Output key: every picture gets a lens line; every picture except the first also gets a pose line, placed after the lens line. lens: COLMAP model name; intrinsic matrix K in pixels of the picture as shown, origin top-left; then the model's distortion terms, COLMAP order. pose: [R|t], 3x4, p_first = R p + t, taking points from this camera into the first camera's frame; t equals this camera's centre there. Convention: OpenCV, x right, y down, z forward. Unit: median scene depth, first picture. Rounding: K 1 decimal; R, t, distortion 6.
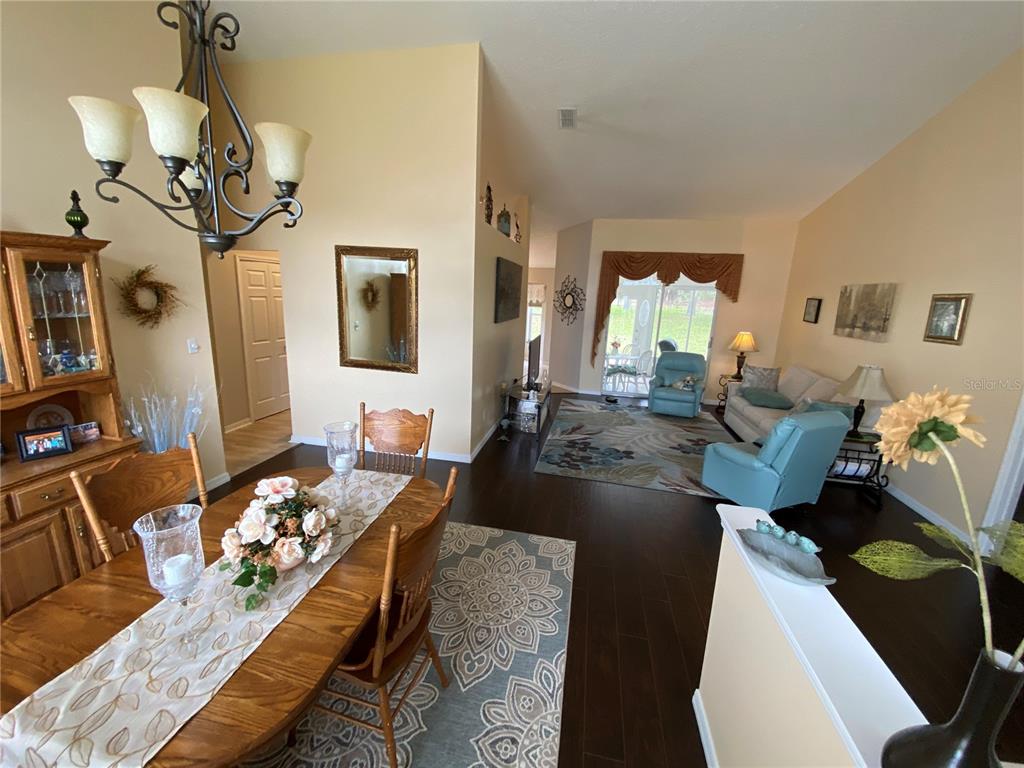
lens RADIAL K [[411.4, 0, 516.0], [0, 411.4, 386.2], [0, 0, 1]] dist [0.005632, -0.007464]
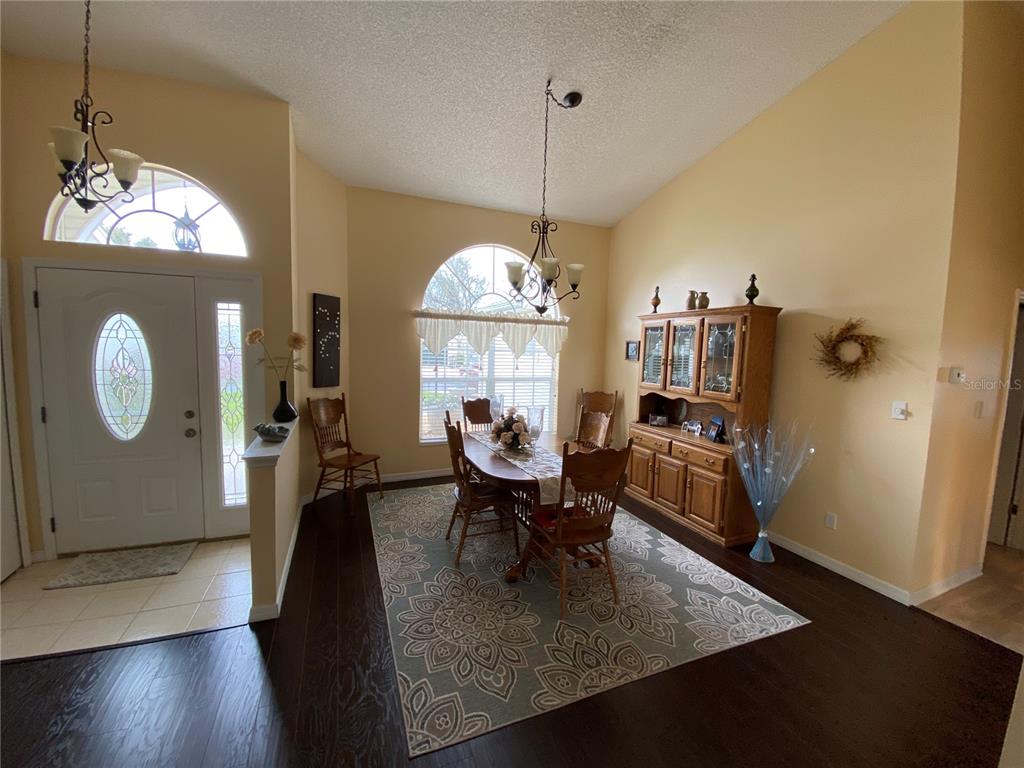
lens RADIAL K [[411.4, 0, 509.3], [0, 411.4, 383.9], [0, 0, 1]] dist [0.005632, -0.007464]
pose [[-0.836169, -0.006501, -0.548433, 0.197366], [-0.175663, 0.950432, 0.256558, -0.141554], [0.519580, 0.310866, -0.795864, 0.791146]]
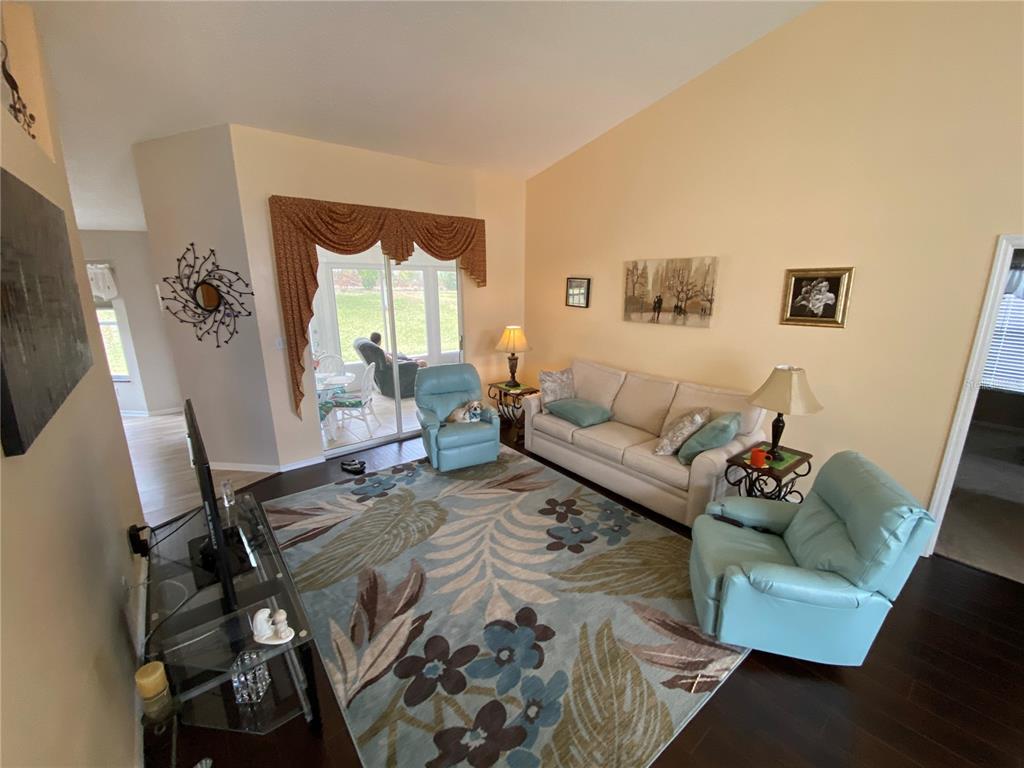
lens RADIAL K [[403.3, 0, 502.6], [0, 403.3, 388.2], [0, 0, 1]] dist [0.016604, -0.001770]
pose [[0.645313, -0.240612, 0.725036, -0.025122], [0.193294, 0.969646, 0.149748, -0.163443], [-0.739059, 0.043511, 0.672234, 0.634523]]
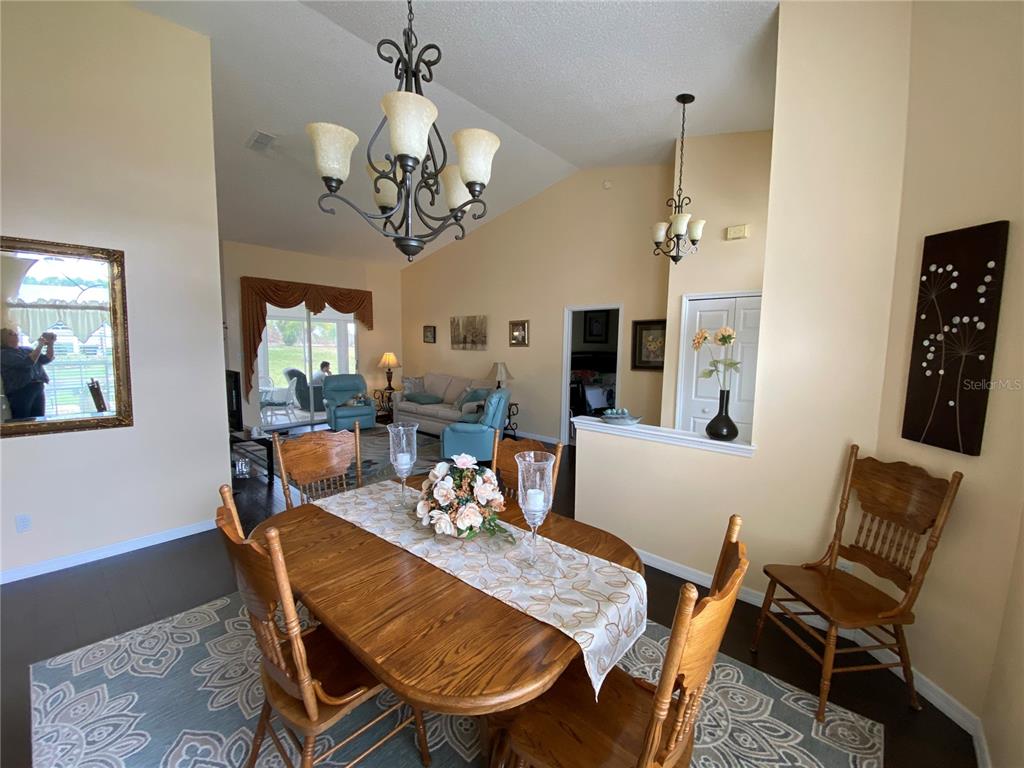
lens RADIAL K [[411.4, 0, 513.2], [0, 411.4, 388.7], [0, 0, 1]] dist [0.005632, -0.007464]
pose [[0.490860, -0.127994, 0.861785, -0.425624], [0.194488, 0.980287, 0.034816, 0.006700], [-0.849253, 0.150517, 0.506077, 0.075388]]
